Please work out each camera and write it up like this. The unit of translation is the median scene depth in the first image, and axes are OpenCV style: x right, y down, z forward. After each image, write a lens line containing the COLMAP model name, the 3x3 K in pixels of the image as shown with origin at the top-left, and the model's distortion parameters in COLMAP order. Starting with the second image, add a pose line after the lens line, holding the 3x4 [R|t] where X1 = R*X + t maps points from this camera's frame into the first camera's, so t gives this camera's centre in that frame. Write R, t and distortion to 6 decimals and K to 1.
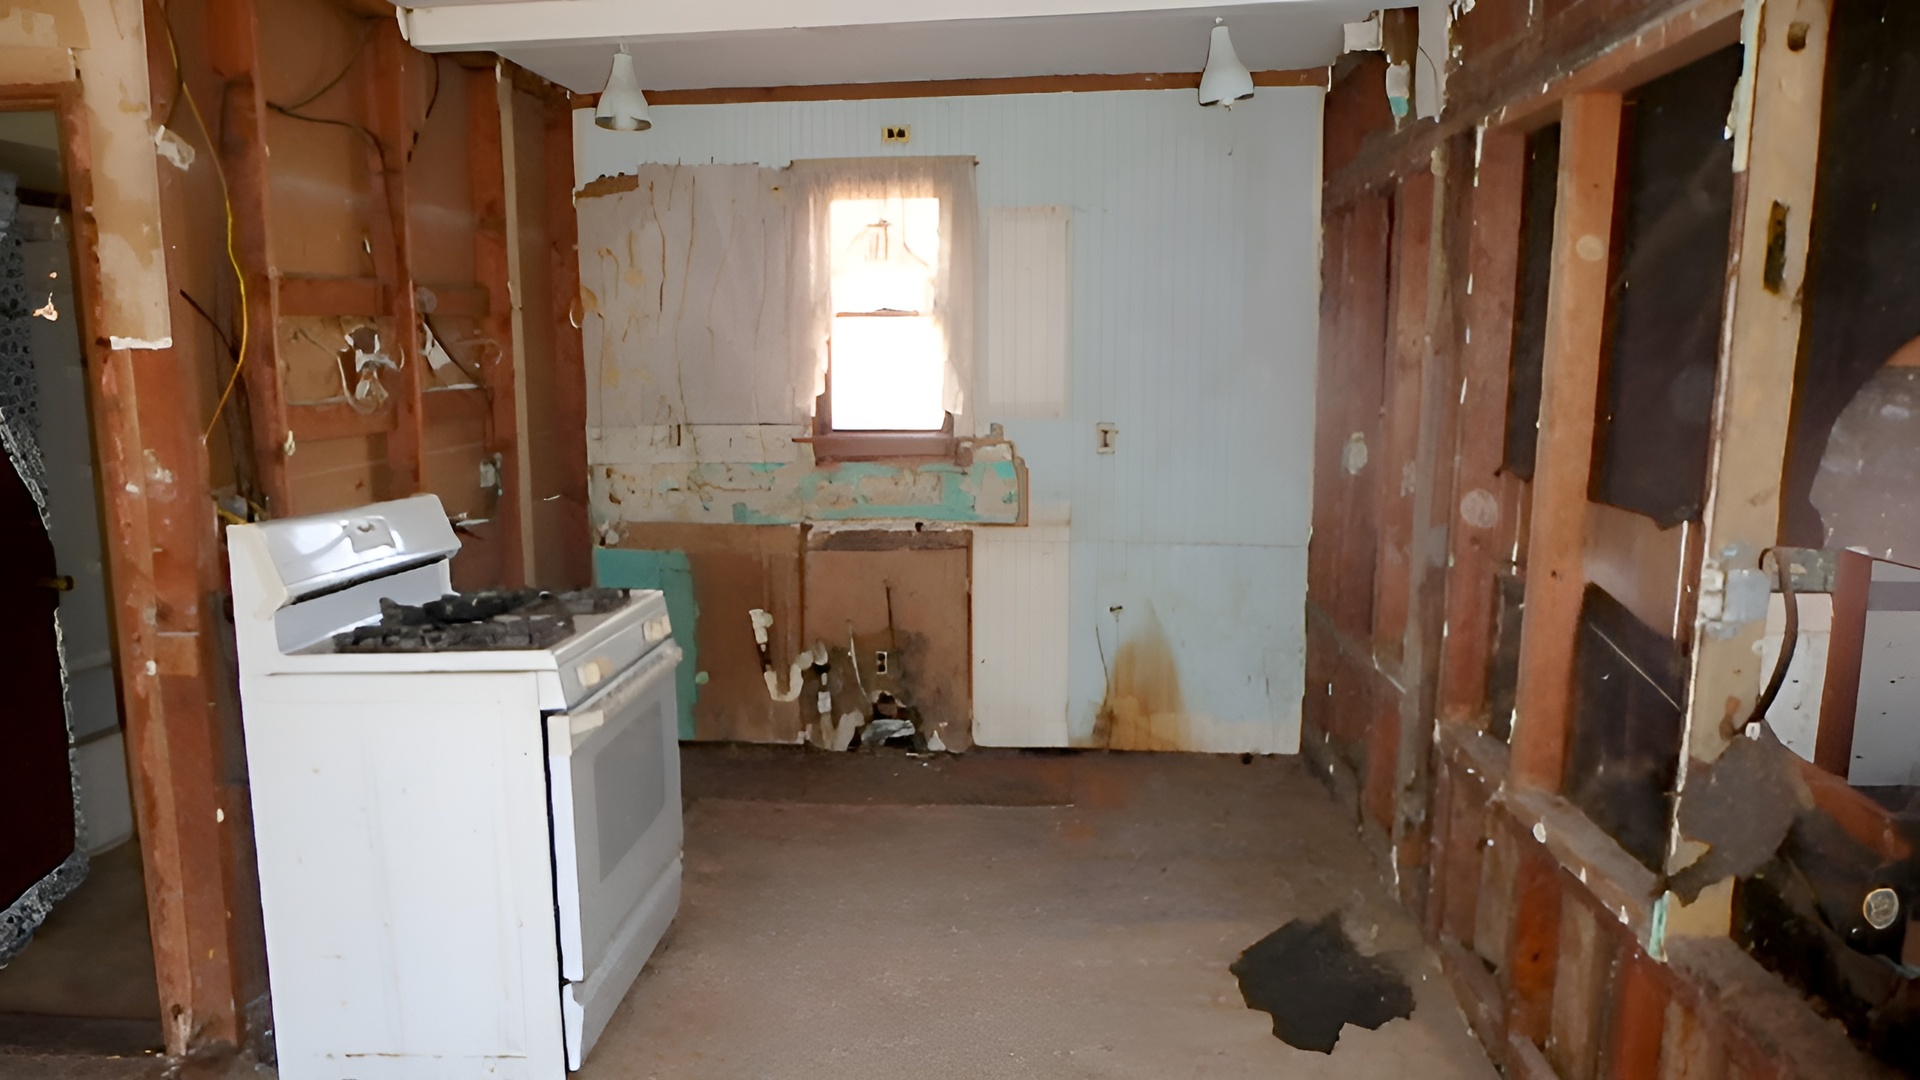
lens RADIAL K [[1193.3, 0, 960.0], [0, 1193.3, 540.0], [0, 0, 1]] dist [-0.001383, -0.000605]
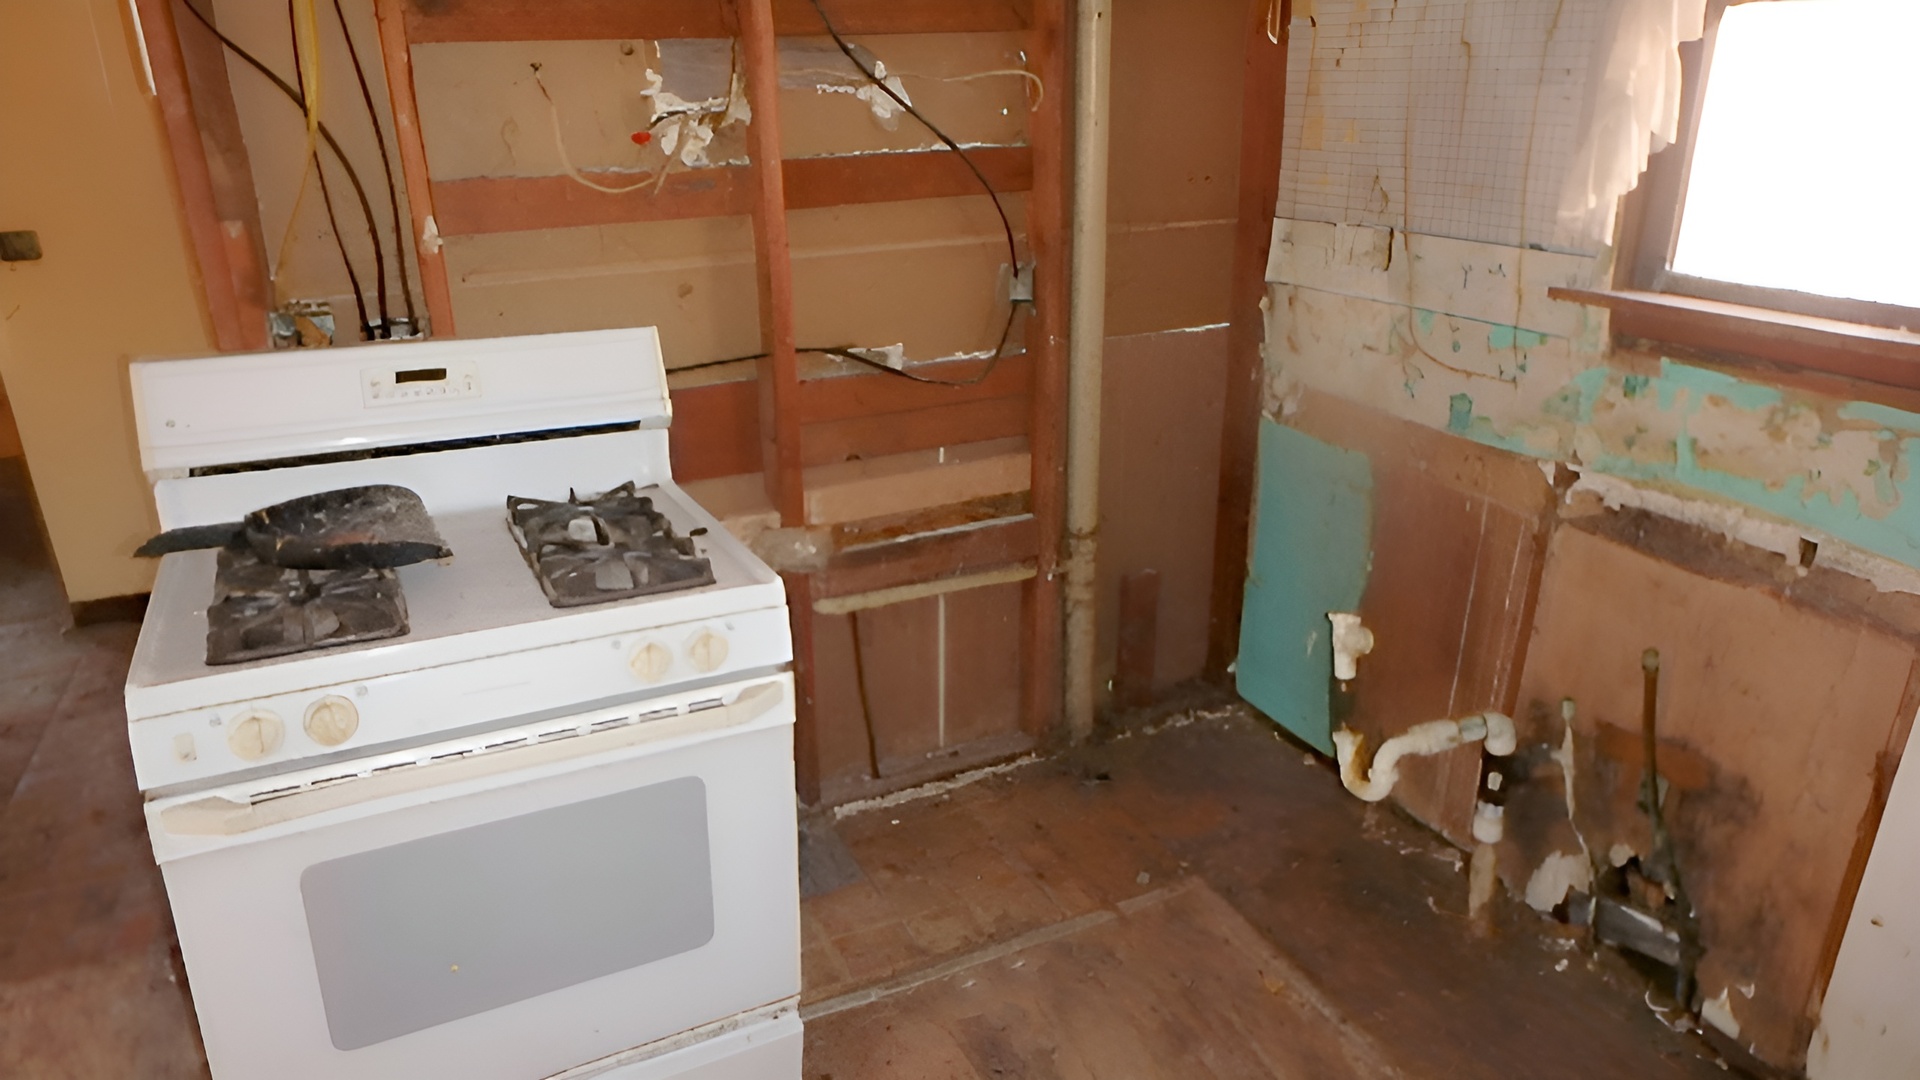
lens RADIAL K [[1191.3, 0, 960.0], [0, 1191.3, 540.0], [0, 0, 1]] dist [-0.035063, 0.000469]
pose [[0.505759, 0.308633, -0.805576, 0.140818], [-0.125536, 0.950203, 0.285227, -0.092931], [0.853492, -0.043127, 0.519319, 0.559266]]
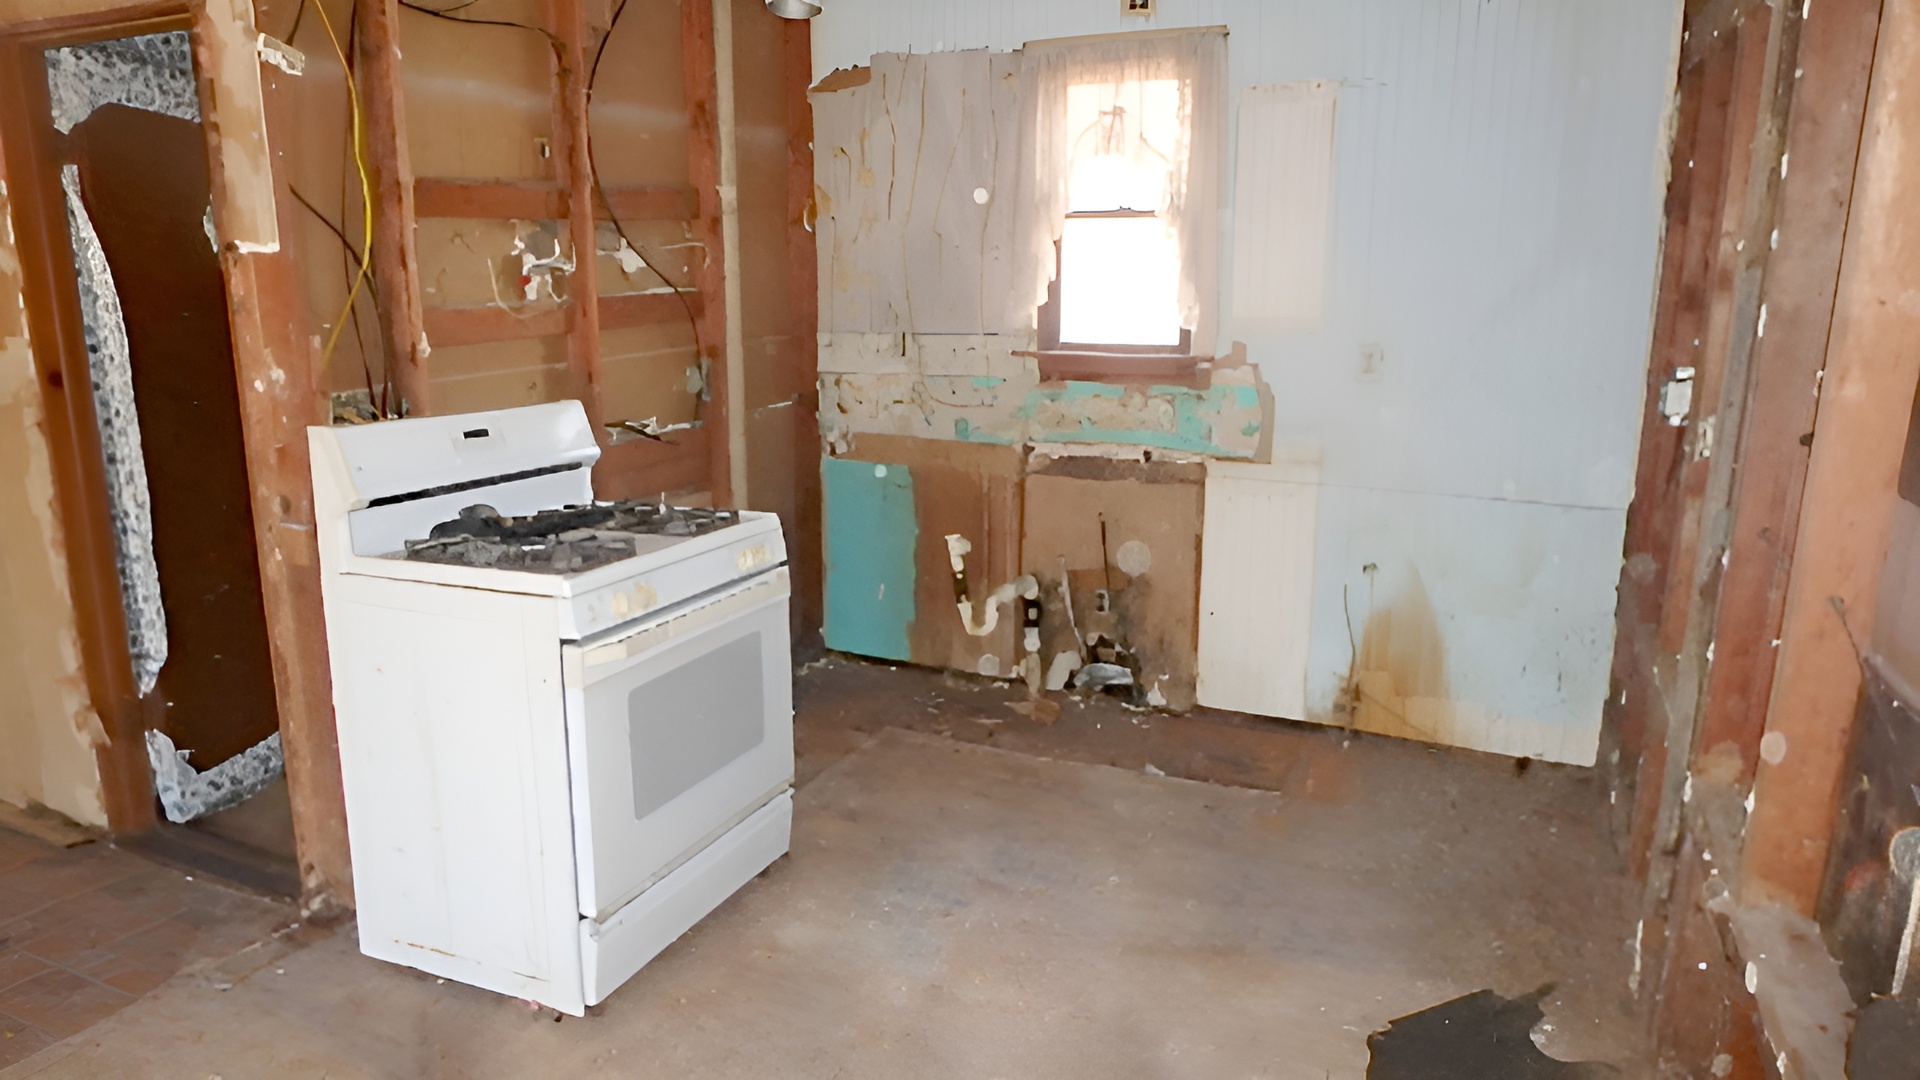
lens RADIAL K [[1199.7, 0, 973.8], [0, 1199.7, 517.3], [0, 0, 1]] dist [-0.001760, 0.000046]
pose [[0.941190, 0.077281, -0.328921, 0.144419], [-0.057445, 0.995918, 0.069620, -0.020730], [0.332959, -0.046631, 0.941788, 0.112739]]
